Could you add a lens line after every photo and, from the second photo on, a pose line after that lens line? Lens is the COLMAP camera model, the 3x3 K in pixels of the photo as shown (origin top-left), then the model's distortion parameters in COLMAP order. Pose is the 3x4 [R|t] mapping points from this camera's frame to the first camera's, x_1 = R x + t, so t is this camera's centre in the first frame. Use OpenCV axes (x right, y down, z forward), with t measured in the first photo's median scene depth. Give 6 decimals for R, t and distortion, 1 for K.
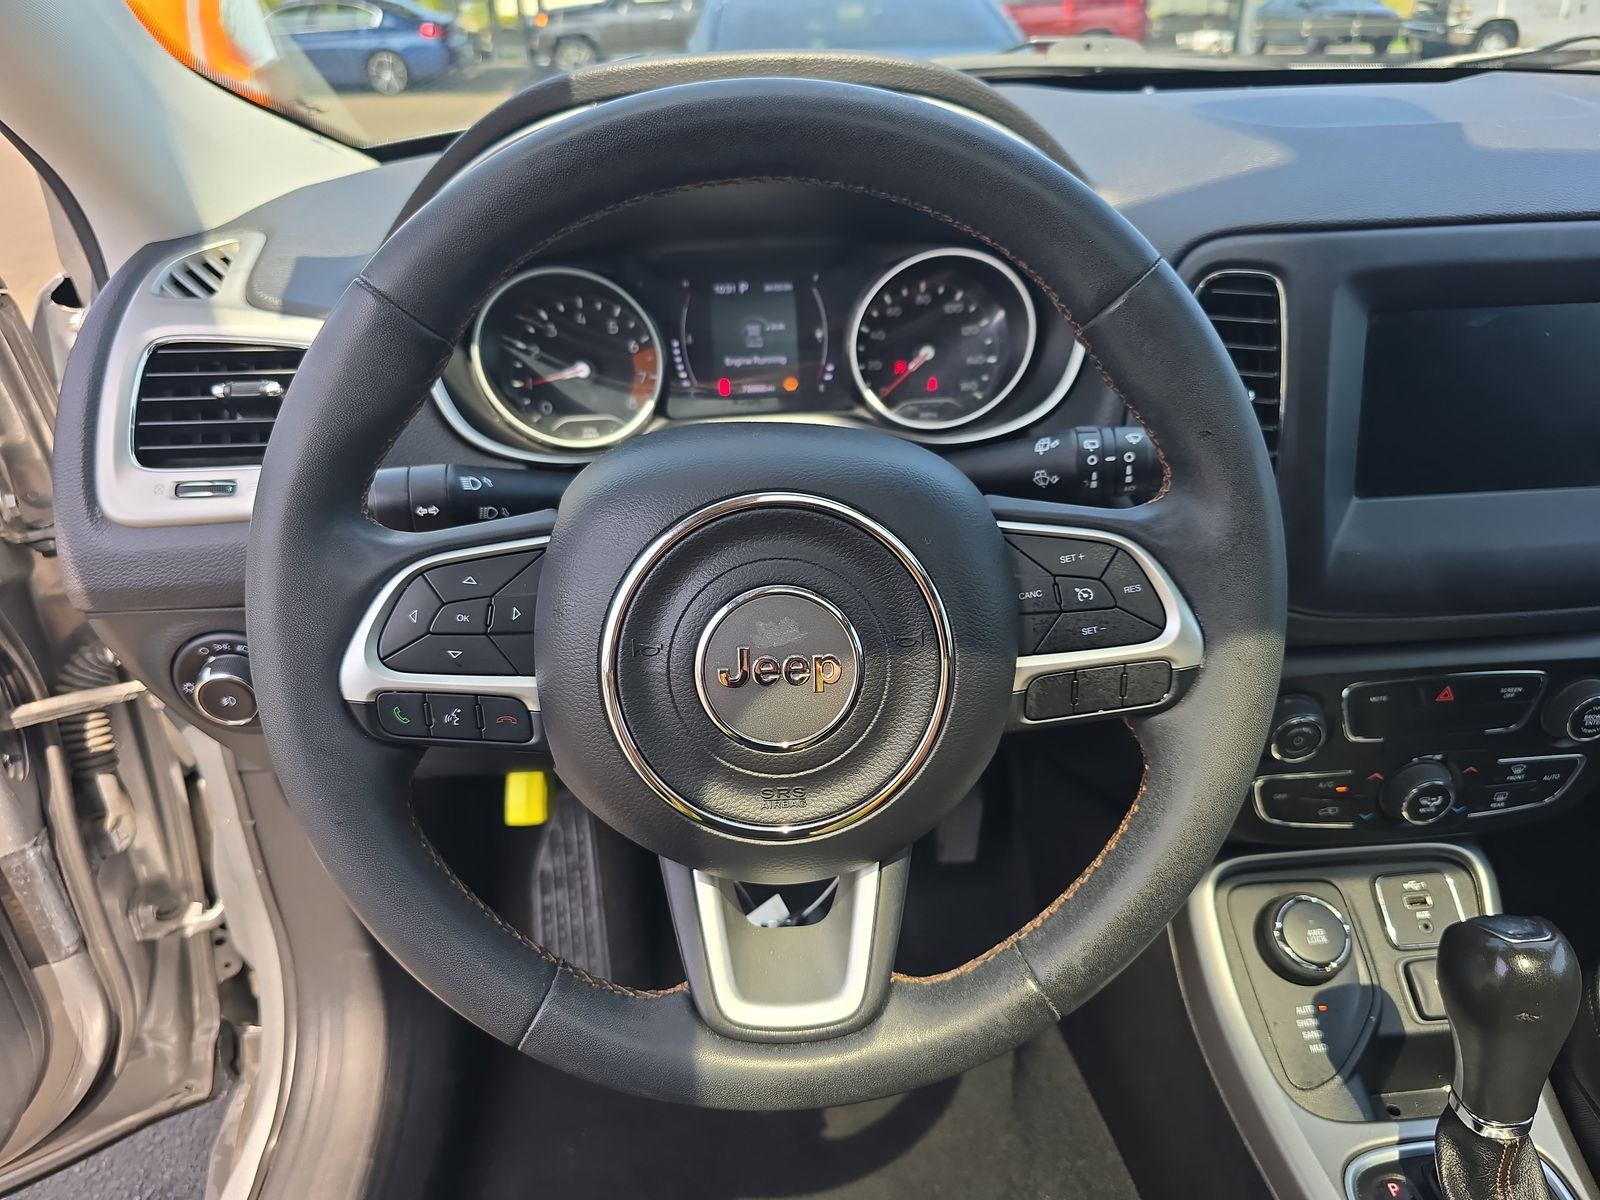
lens RADIAL K [[1093.4, 0, 800.0], [0, 1093.4, 600.0], [0, 0, 1]] dist [0.064532, -0.062009]
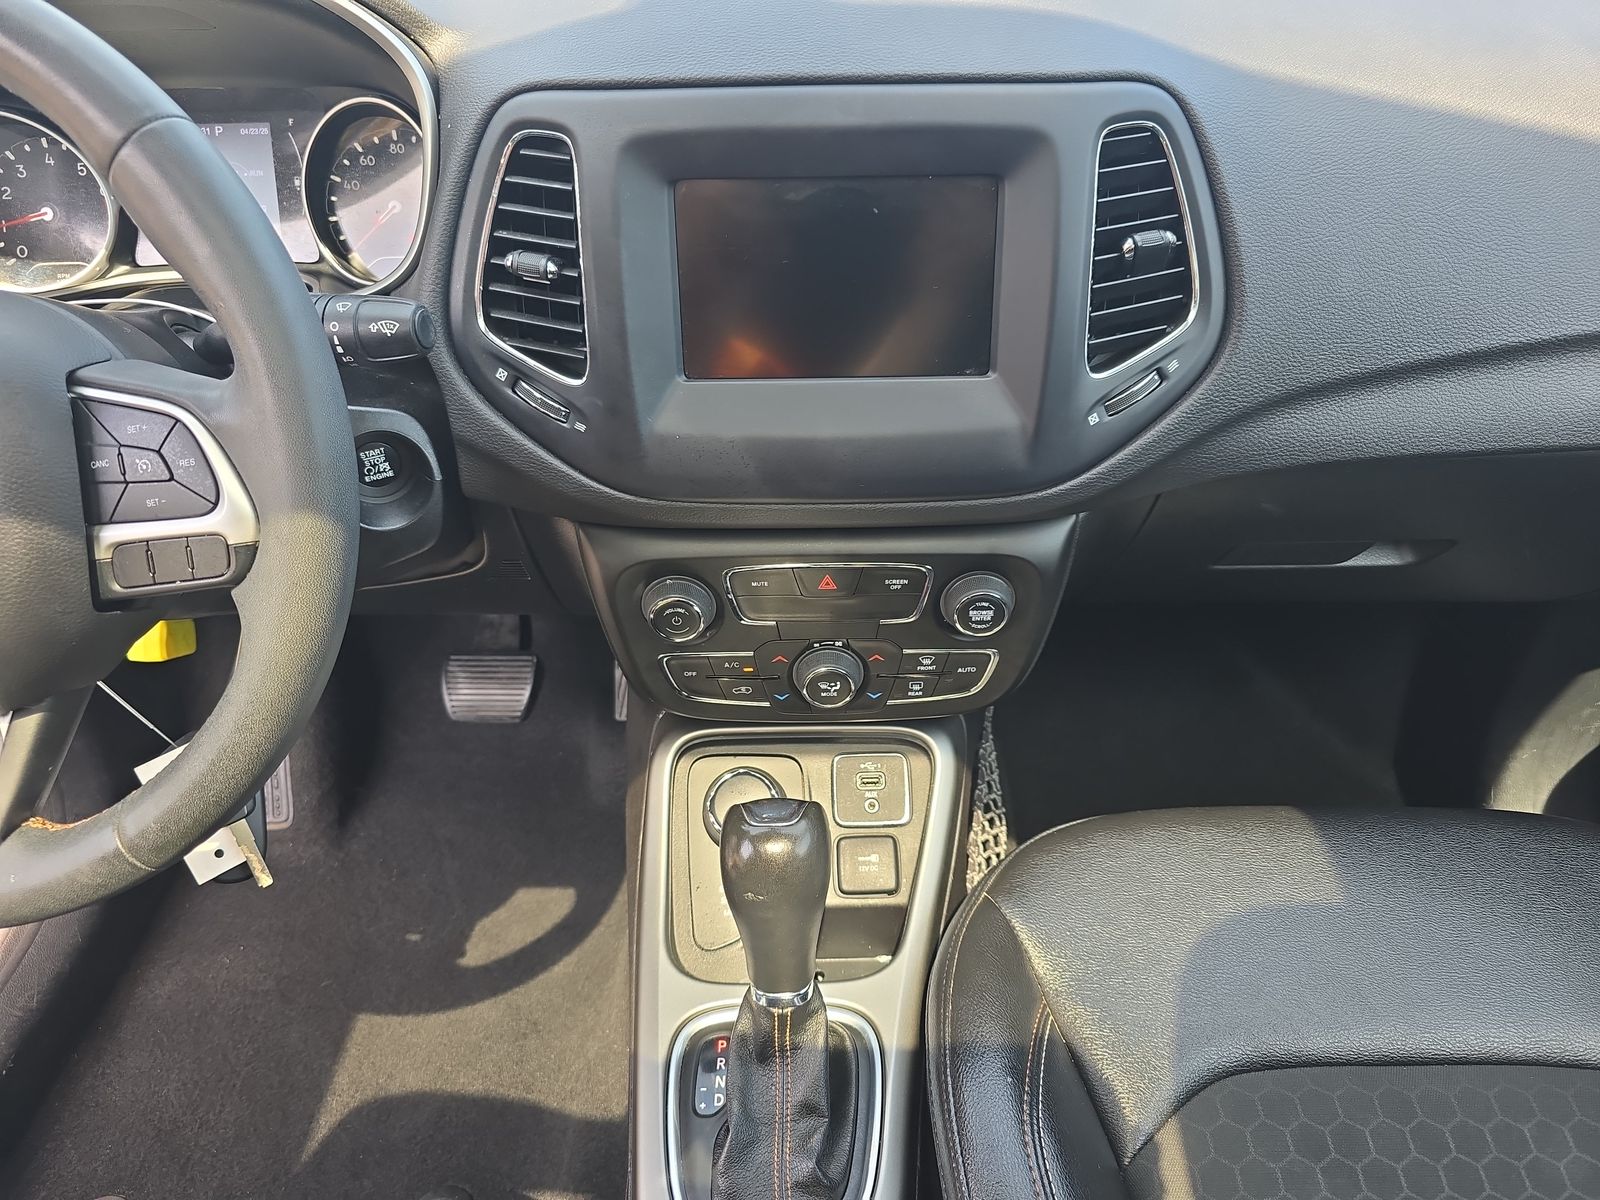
lens RADIAL K [[1093.4, 0, 800.0], [0, 1093.4, 600.0], [0, 0, 1]] dist [0.064532, -0.062009]
pose [[0.996481, 0.051219, -0.066350, 0.553458], [-0.042122, 0.990367, 0.131902, -0.025486], [0.072467, -0.128643, 0.989040, 0.017492]]
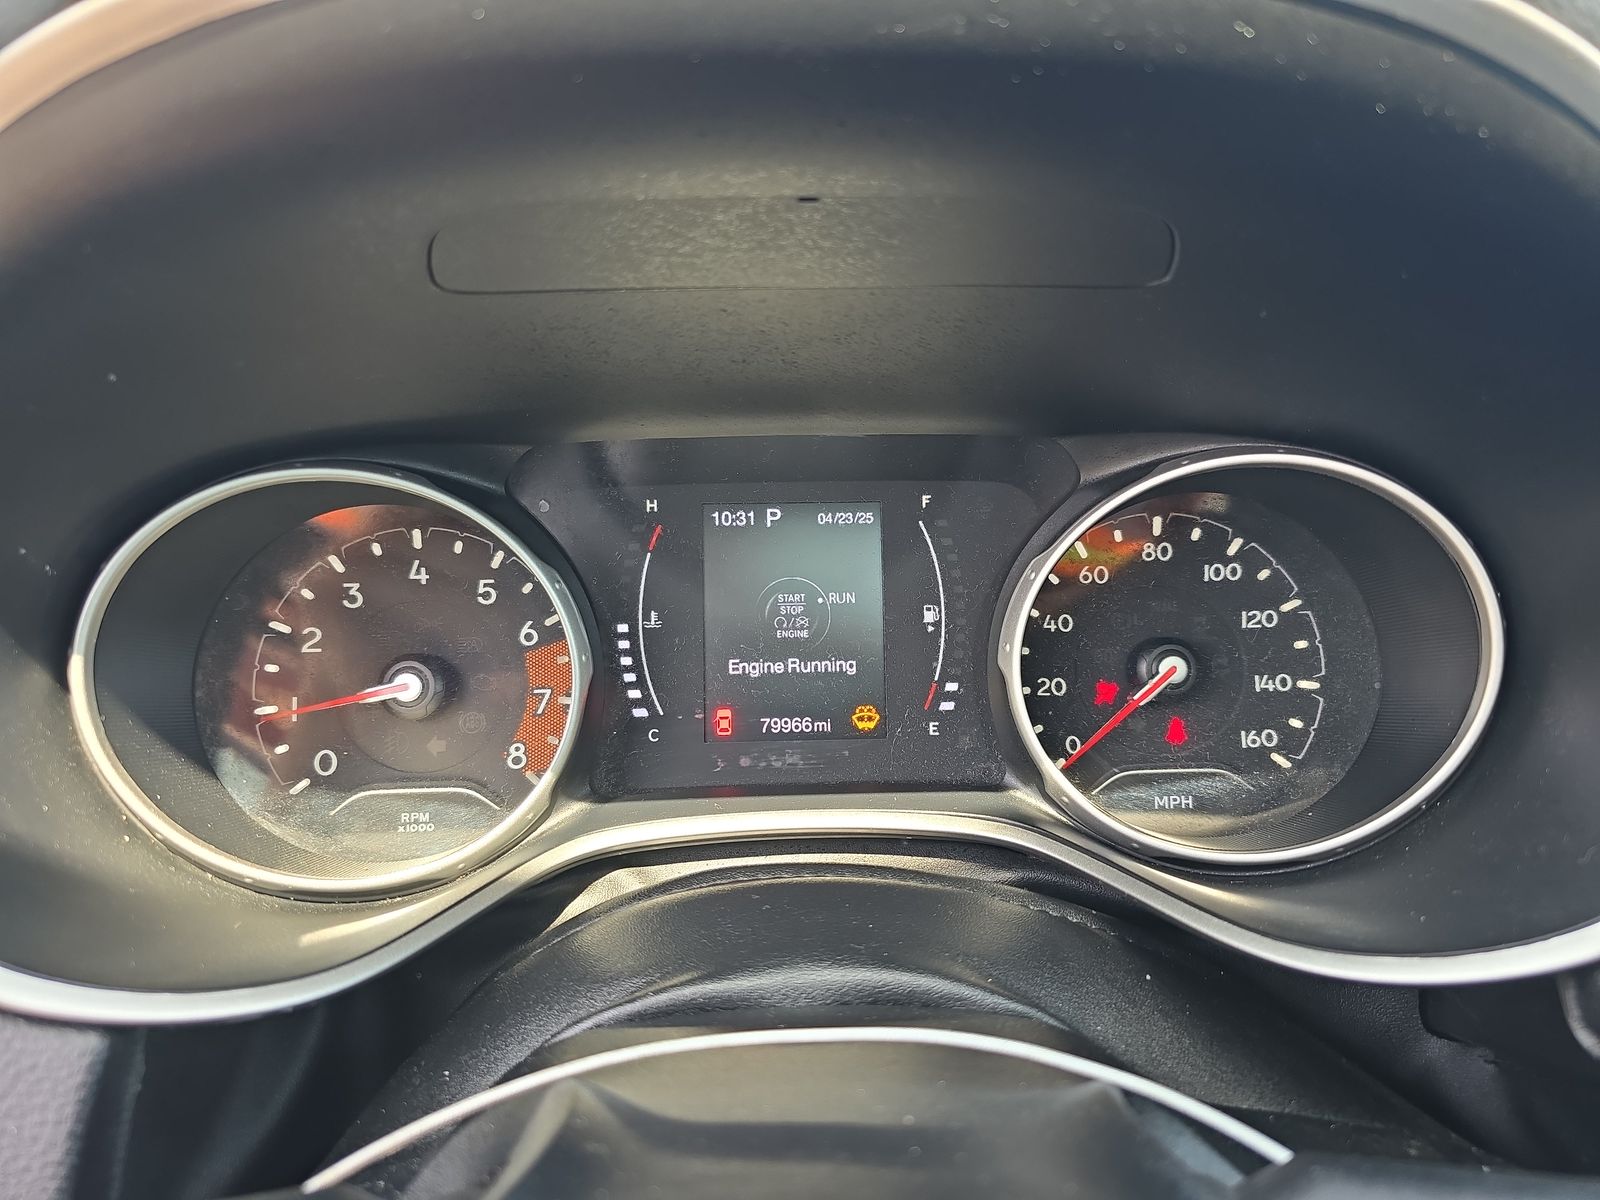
lens RADIAL K [[1053.9, 0, 800.0], [0, 1053.9, 600.0], [0, 0, 1]] dist [-0.000699, -0.000292]
pose [[0.999428, 0.030417, -0.014750, -0.032321], [-0.032415, 0.986126, -0.162803, -0.177361], [0.009593, 0.163188, 0.986548, 0.566649]]
